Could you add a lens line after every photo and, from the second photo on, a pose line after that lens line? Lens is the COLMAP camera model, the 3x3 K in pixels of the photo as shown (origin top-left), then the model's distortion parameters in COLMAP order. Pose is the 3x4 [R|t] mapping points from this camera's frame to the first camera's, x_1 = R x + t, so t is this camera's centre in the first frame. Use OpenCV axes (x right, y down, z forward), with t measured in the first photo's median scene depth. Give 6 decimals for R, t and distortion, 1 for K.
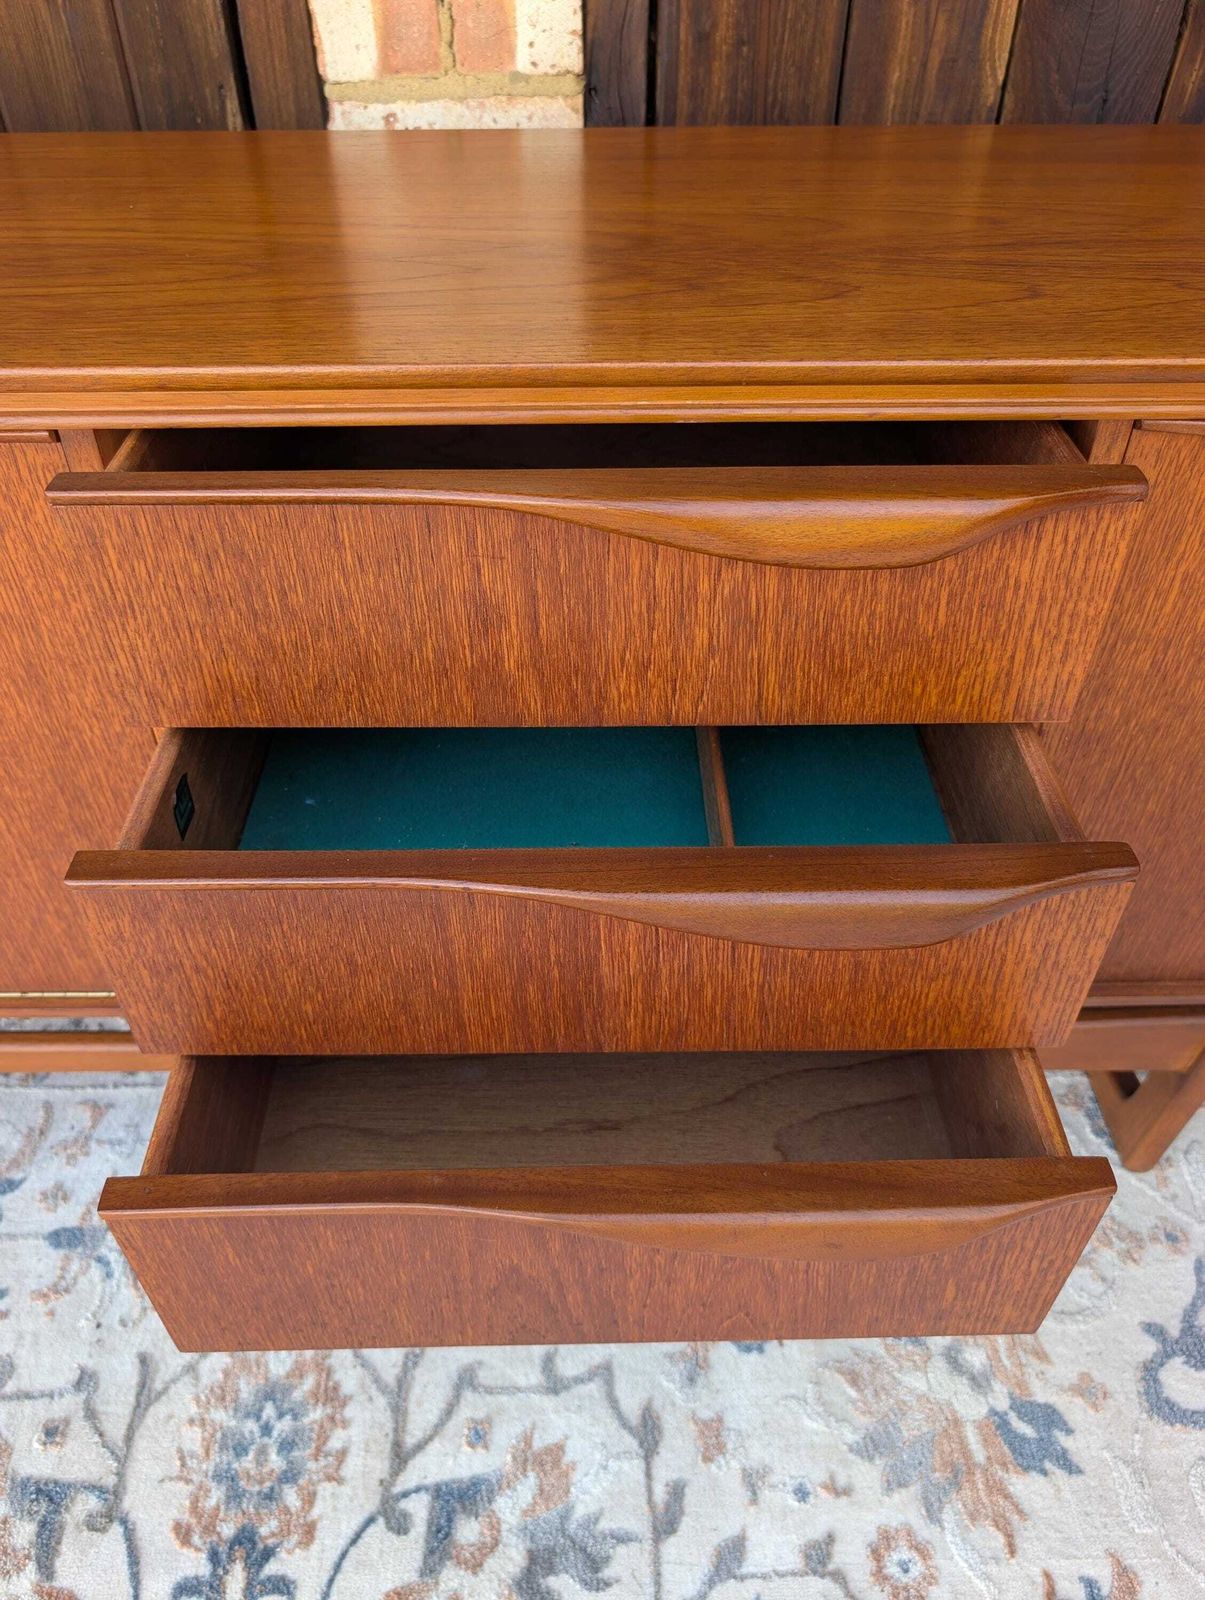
lens RADIAL K [[1172.4, 0, 591.4], [0, 1172.4, 791.5], [0, 0, 1]] dist [0.001139, -0.008459]
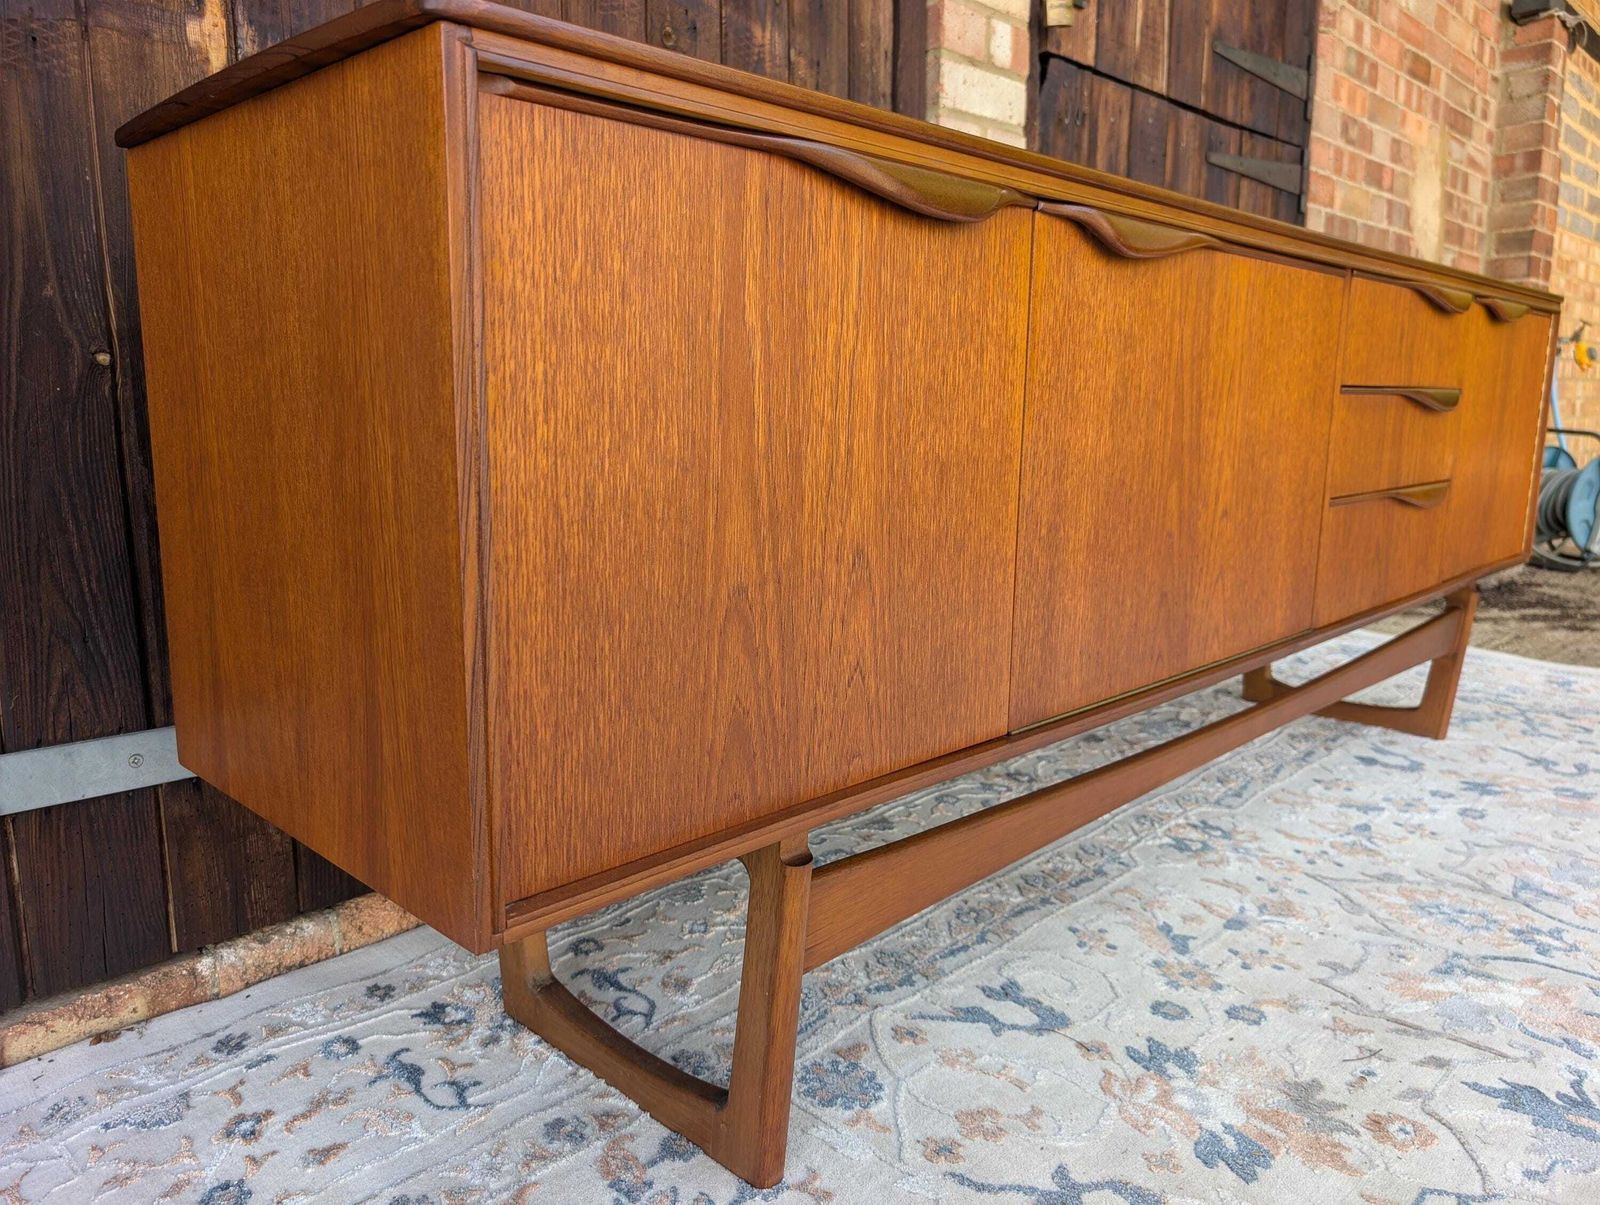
lens RADIAL K [[1160.5, 0, 803.4], [0, 1160.5, 595.4], [0, 0, 1]] dist [0.007653, -0.009330]
pose [[0.701724, -0.112011, 0.703589, -1.820368], [0.456665, 0.828729, -0.323521, 0.308414], [-0.546846, 0.548327, 0.632690, 0.280787]]
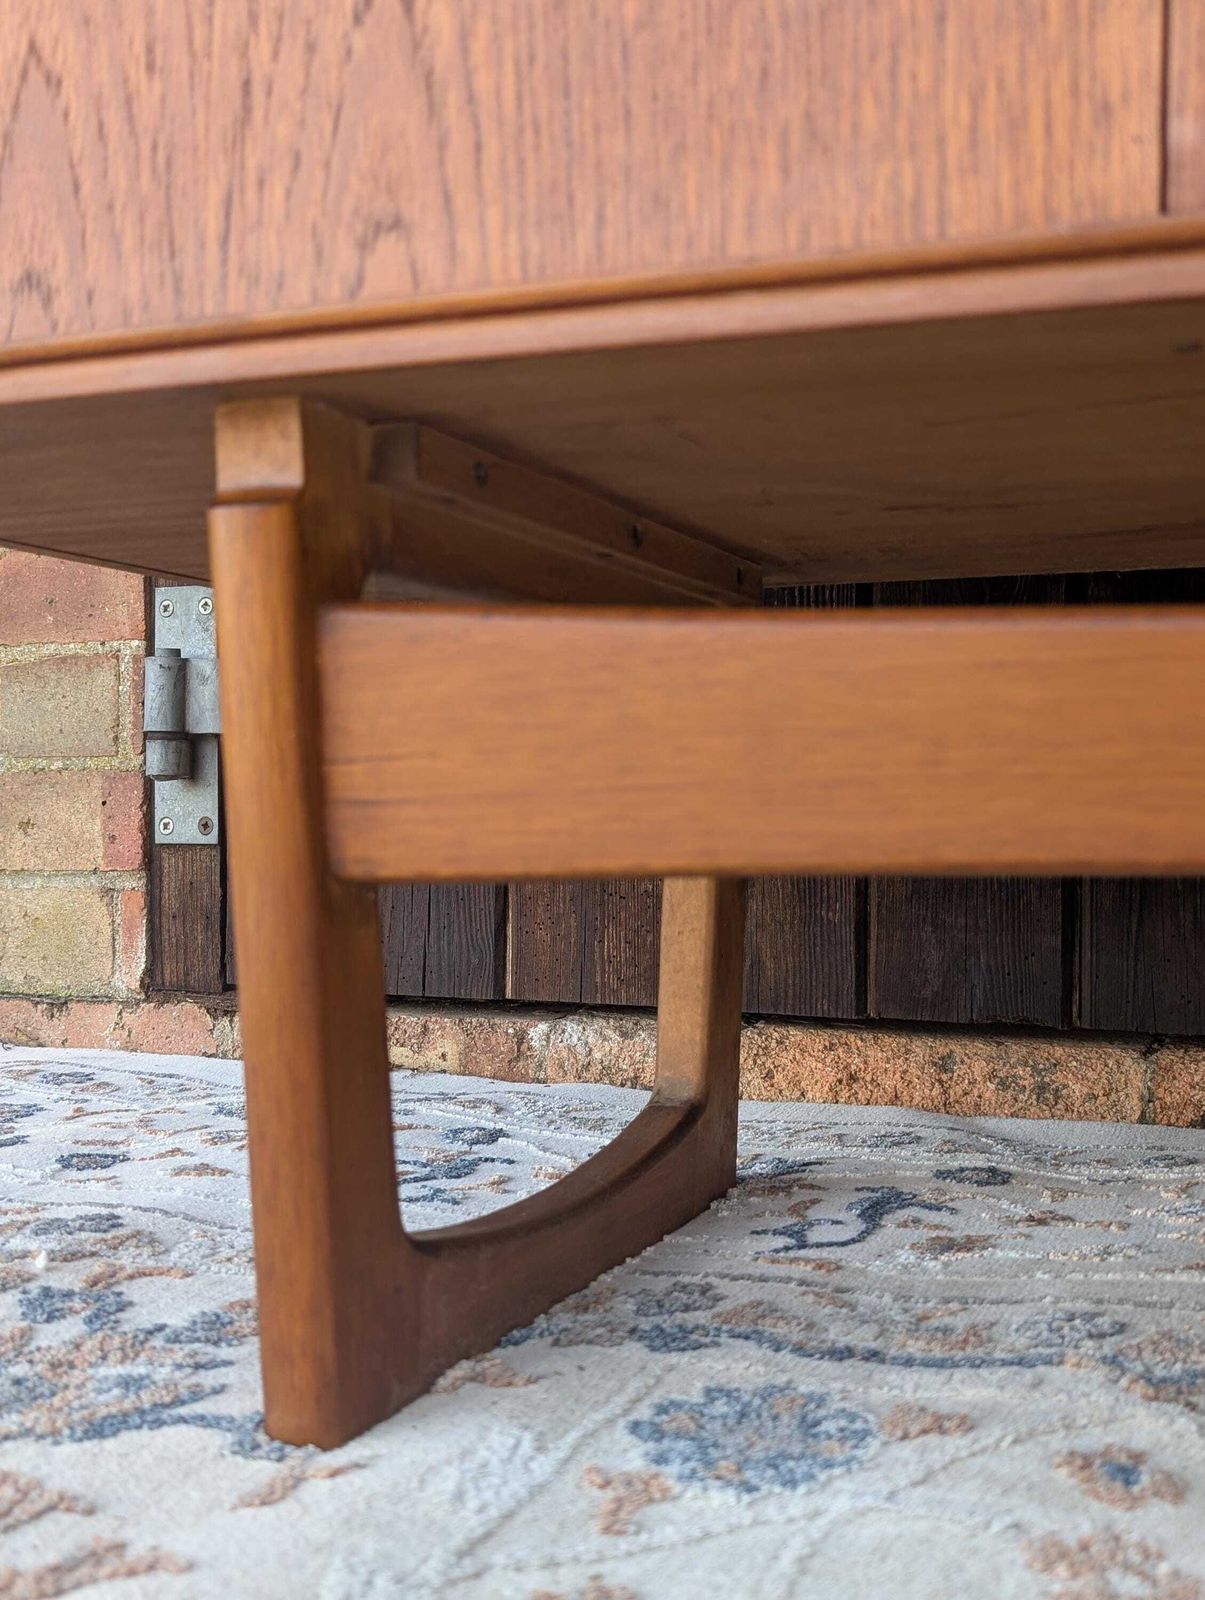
lens RADIAL K [[1698.4, 0, 620.6], [0, 1698.4, 803.4], [0, 0, 1]] dist [0.109502, -0.324002]
pose [[0.921574, 0.010373, -0.388063, -0.930742], [-0.261650, 0.755061, -0.601184, 0.530589], [0.286776, 0.655573, 0.698559, 0.683769]]
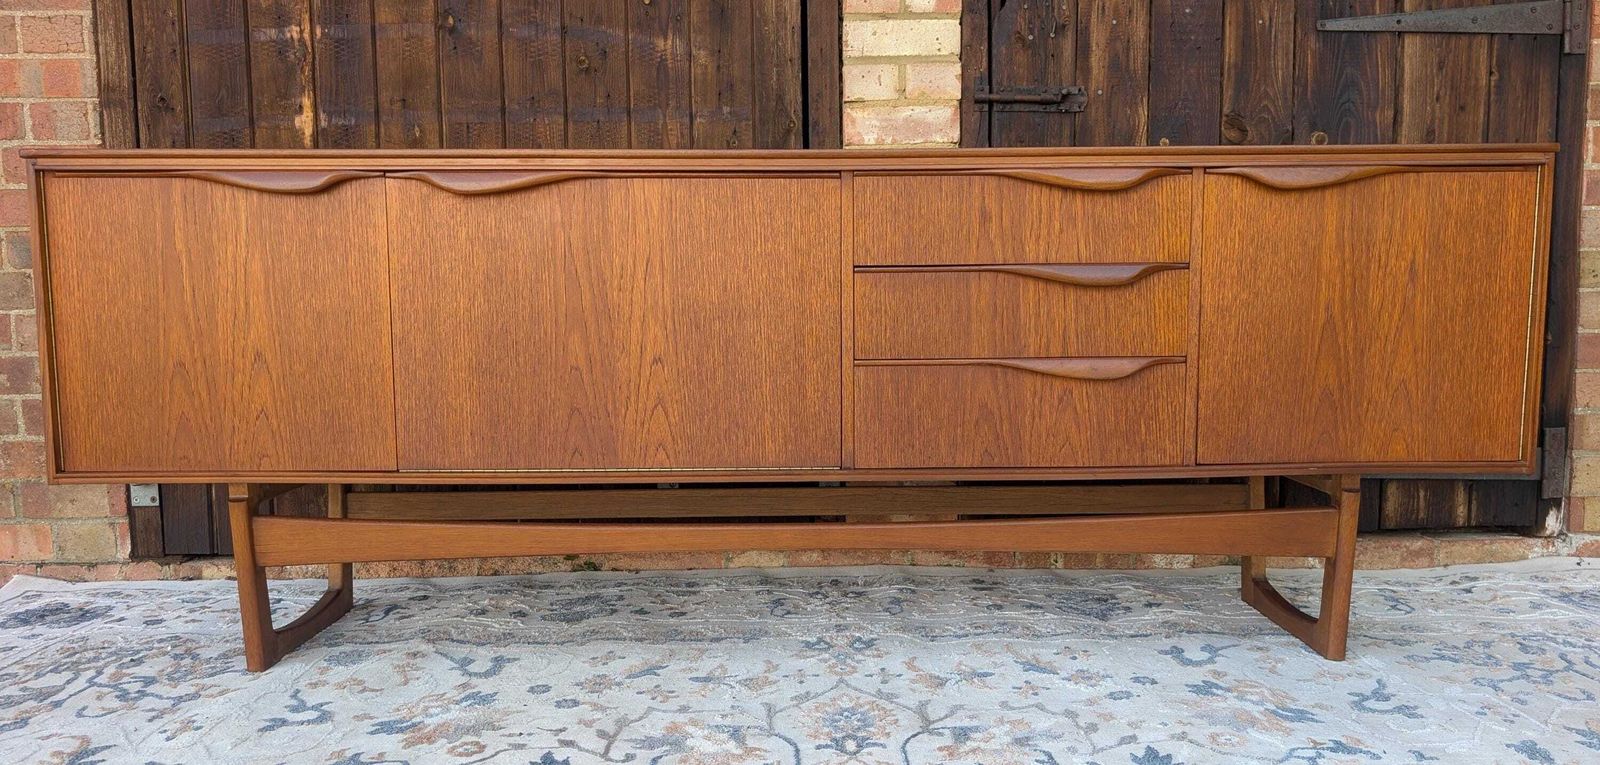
lens RADIAL K [[1174.8, 0, 818.3], [0, 1174.8, 417.3], [0, 0, 1]] dist [0.010411, -0.007071]
pose [[0.999953, -0.002374, 0.009409, -0.329685], [0.007338, 0.819415, -0.573154, 1.151482], [-0.006350, 0.573196, 0.819394, -0.653861]]
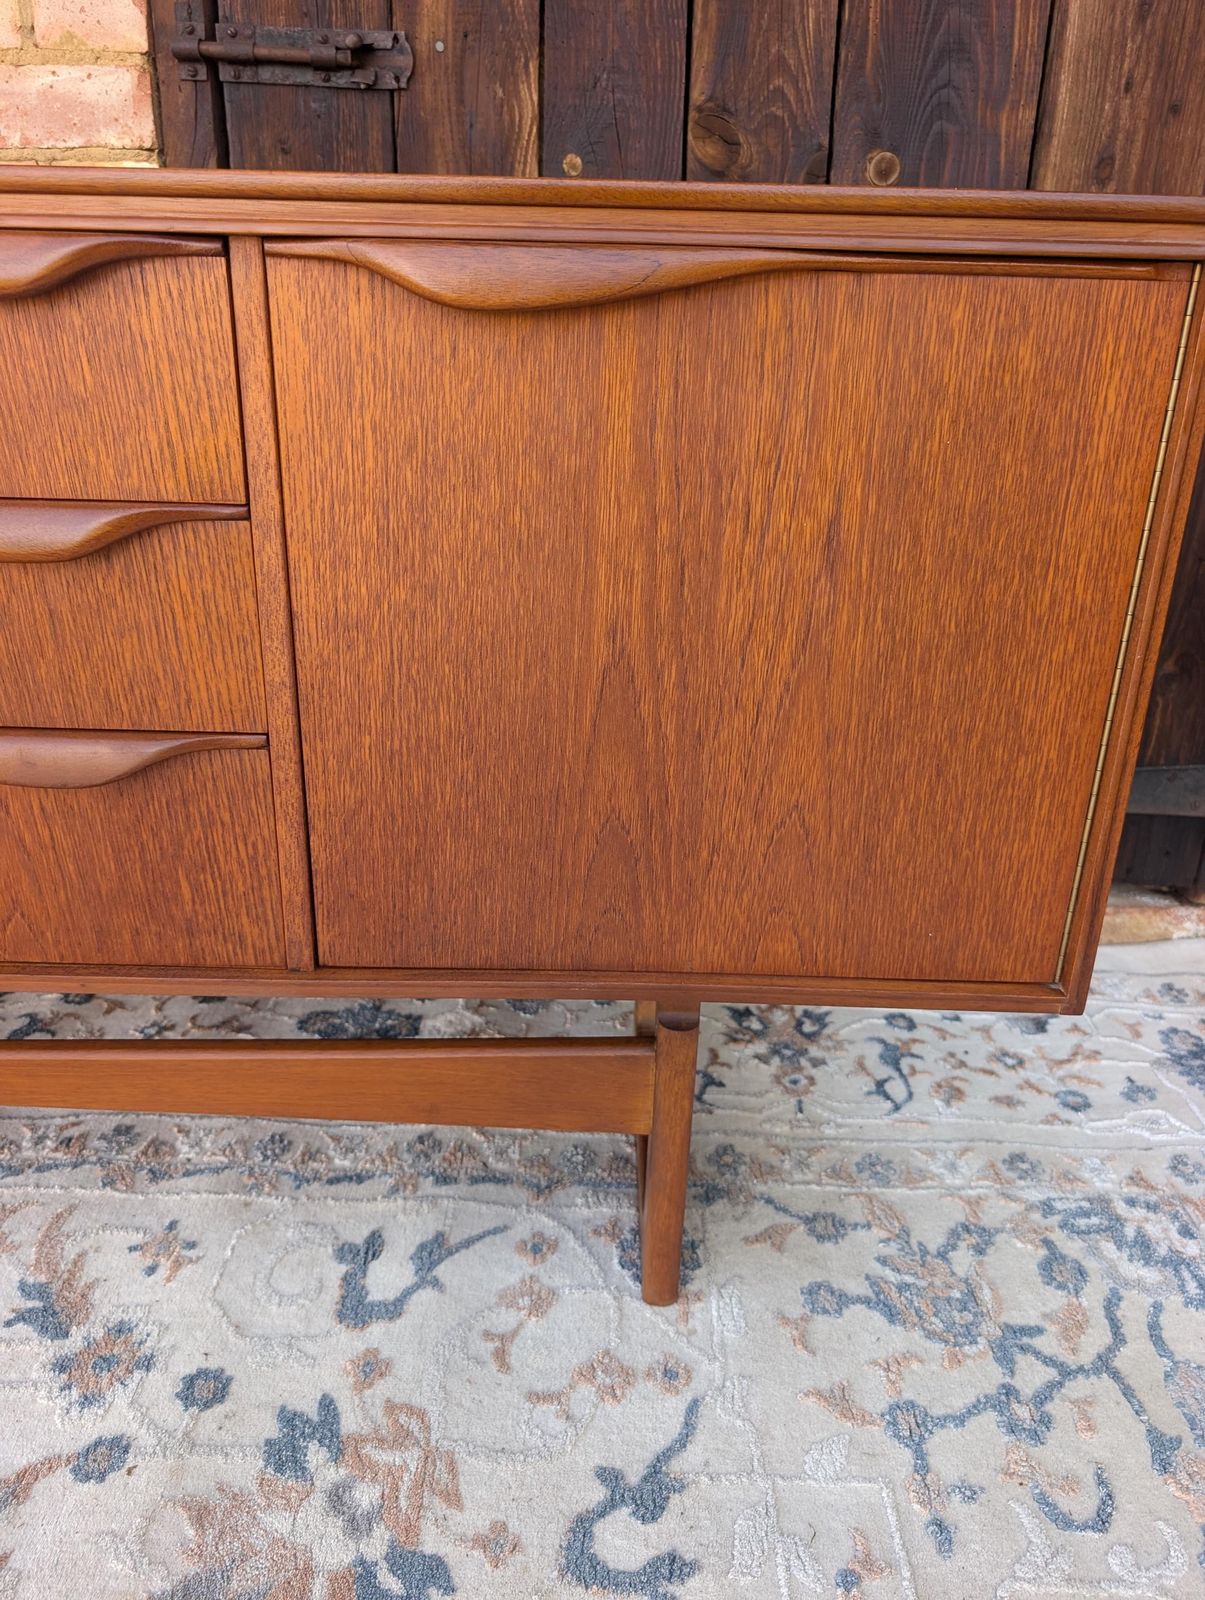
lens RADIAL K [[1169.5, 0, 603.1], [0, 1169.5, 785.1], [0, 0, 1]] dist [-0.000805, -0.006030]
pose [[0.999420, 0.034047, 0.000259, 0.480112], [-0.031929, 0.939839, -0.340124, 0.301635], [-0.011824, 0.339918, 0.940381, 0.099060]]
